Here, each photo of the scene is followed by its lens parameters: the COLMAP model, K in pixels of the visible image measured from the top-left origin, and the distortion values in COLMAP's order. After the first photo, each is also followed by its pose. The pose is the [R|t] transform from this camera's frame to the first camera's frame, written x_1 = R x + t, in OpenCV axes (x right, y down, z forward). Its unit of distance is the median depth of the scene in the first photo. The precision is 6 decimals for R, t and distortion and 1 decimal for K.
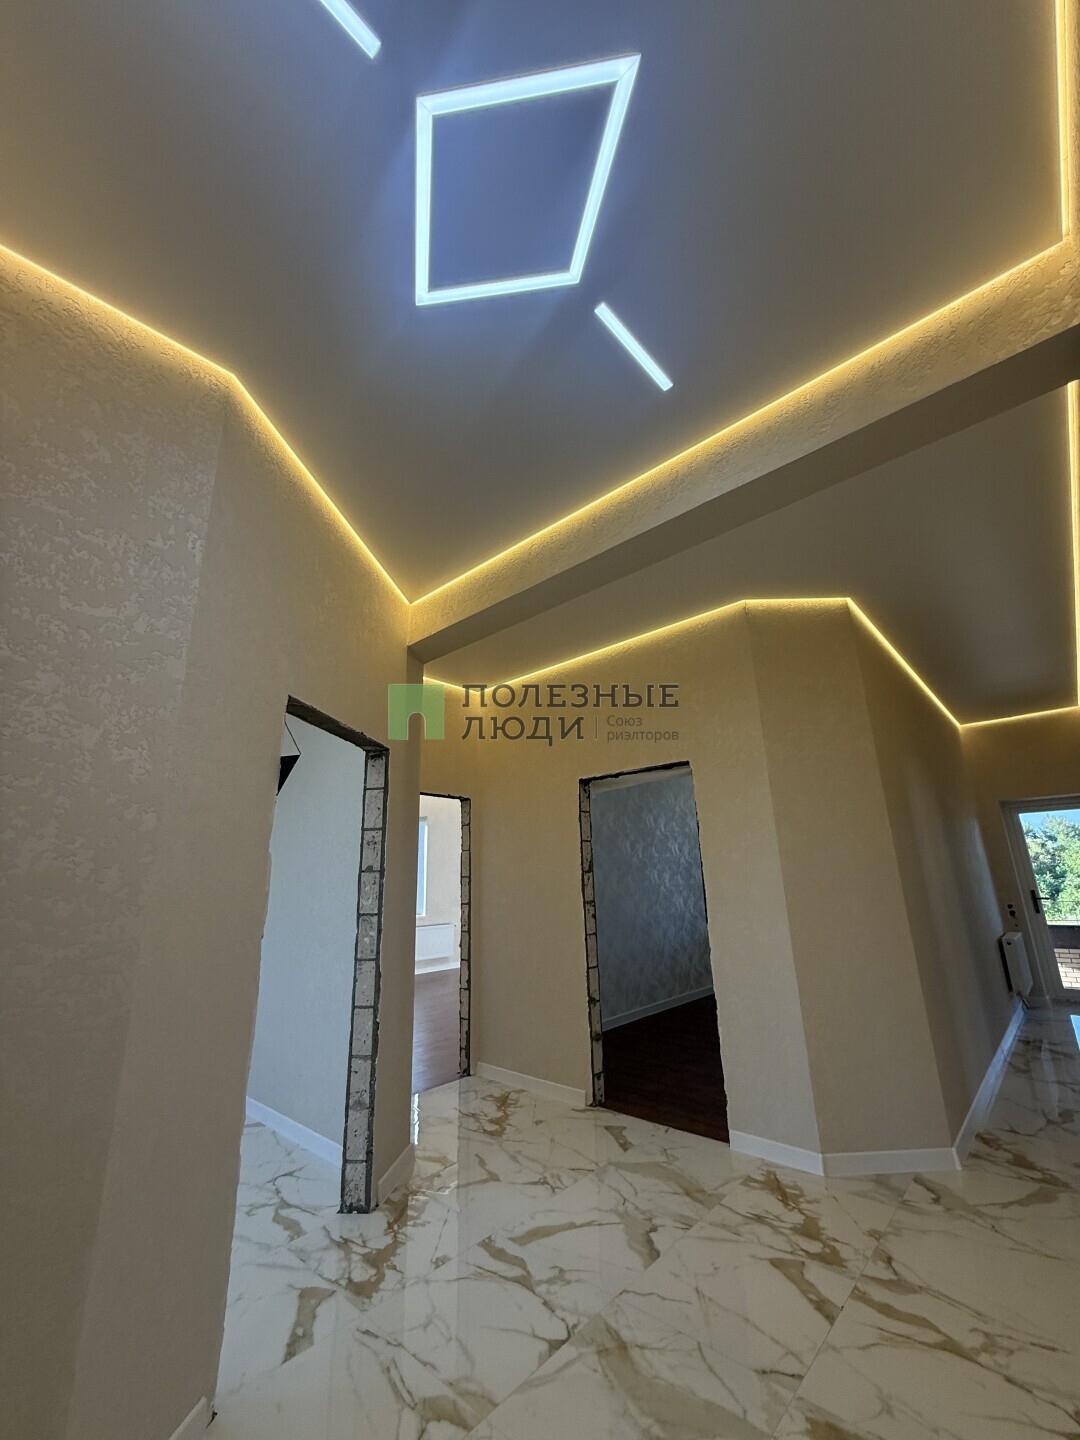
lens RADIAL K [[576.6, 0, 540.1], [0, 576.6, 716.5], [0, 0, 1]] dist [0.001222, -0.000015]
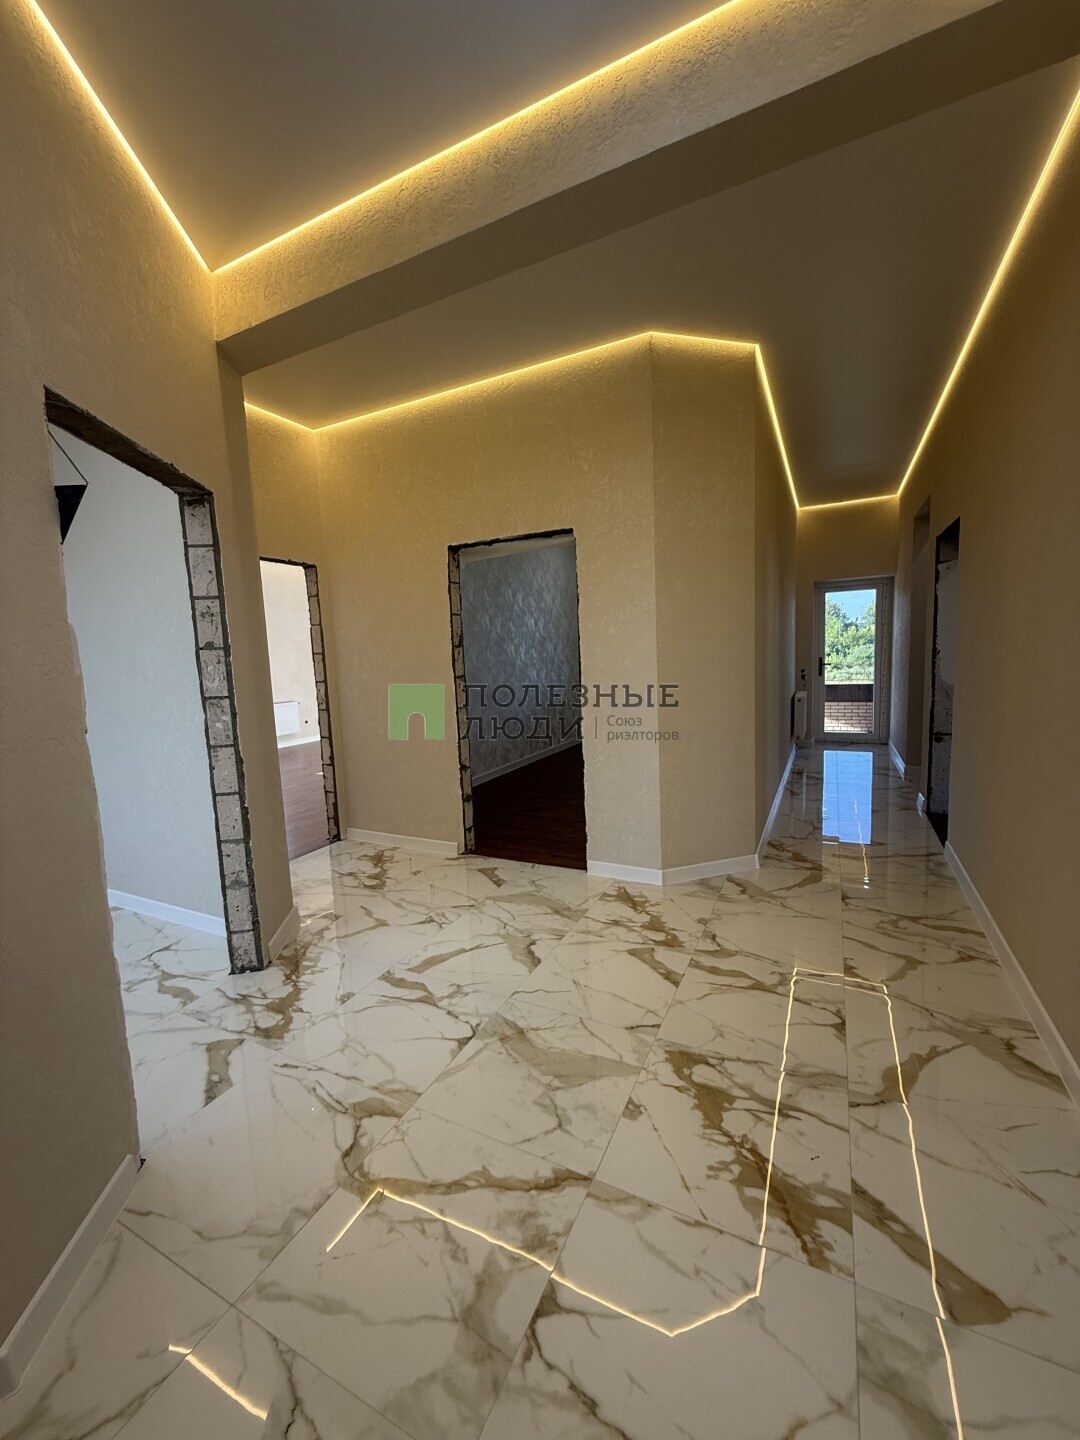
lens RADIAL K [[576.6, 0, 540.1], [0, 576.6, 716.5], [0, 0, 1]] dist [0.001222, -0.000015]
pose [[0.962339, -0.043354, 0.268374, -0.073010], [-0.060130, 0.928805, 0.365658, 0.030673], [-0.265120, -0.368024, 0.891218, 0.110406]]
